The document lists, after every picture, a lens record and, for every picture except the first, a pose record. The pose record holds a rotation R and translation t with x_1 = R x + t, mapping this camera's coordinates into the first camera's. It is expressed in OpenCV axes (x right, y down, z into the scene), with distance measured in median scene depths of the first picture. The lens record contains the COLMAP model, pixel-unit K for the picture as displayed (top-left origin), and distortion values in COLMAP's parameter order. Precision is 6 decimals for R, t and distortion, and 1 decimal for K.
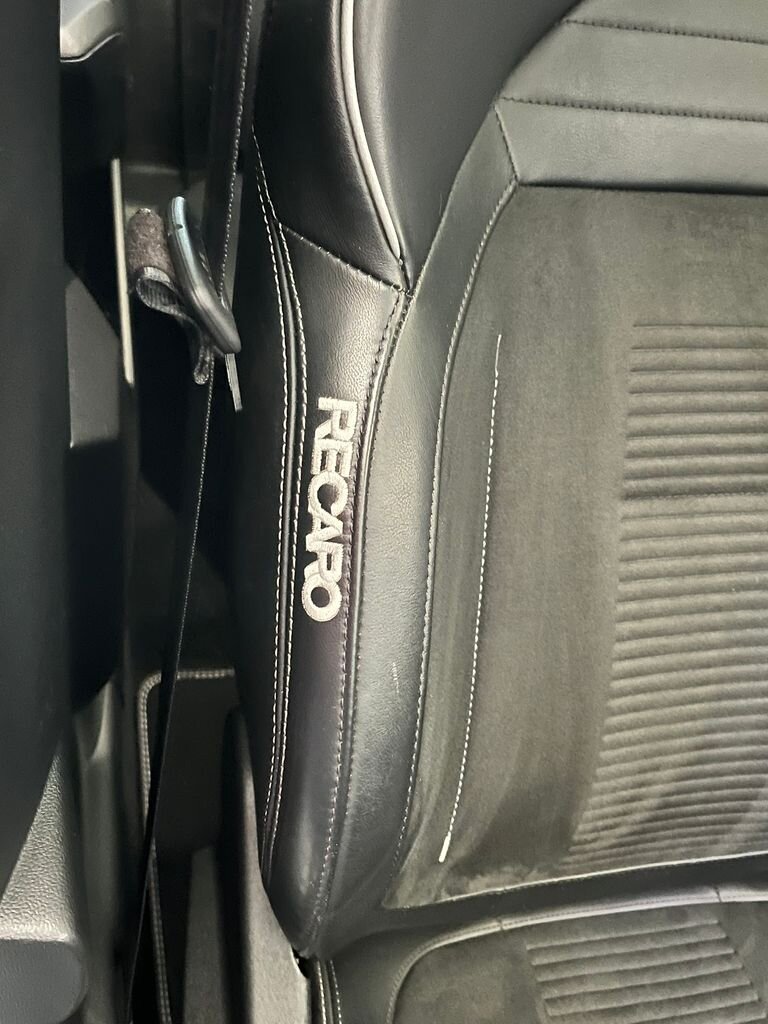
lens RADIAL K [[935.5, 0, 384.0], [0, 935.5, 512.0], [0, 0, 1]] dist [-0.017300, -0.008901]
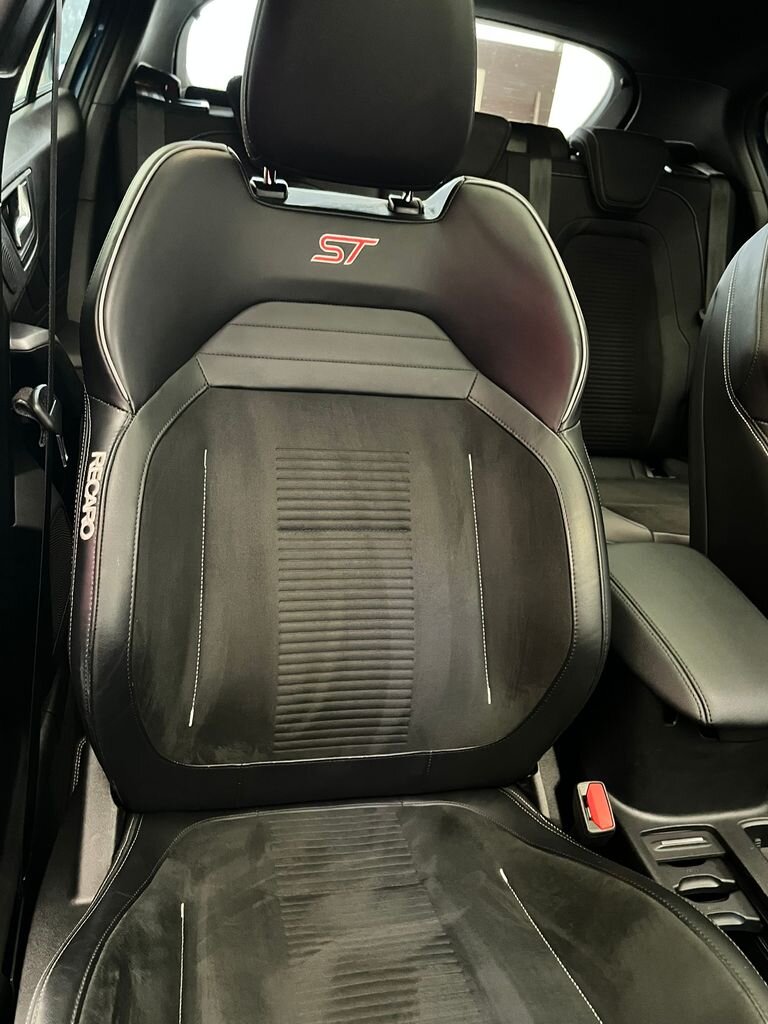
lens RADIAL K [[753.9, 0, 384.0], [0, 753.9, 512.0], [0, 0, 1]] dist [0.027185, -0.000441]
pose [[0.998902, -0.046596, 0.004794, 0.609801], [0.045625, 0.944671, -0.324830, 0.633960], [0.010607, 0.324692, 0.945760, -0.744837]]
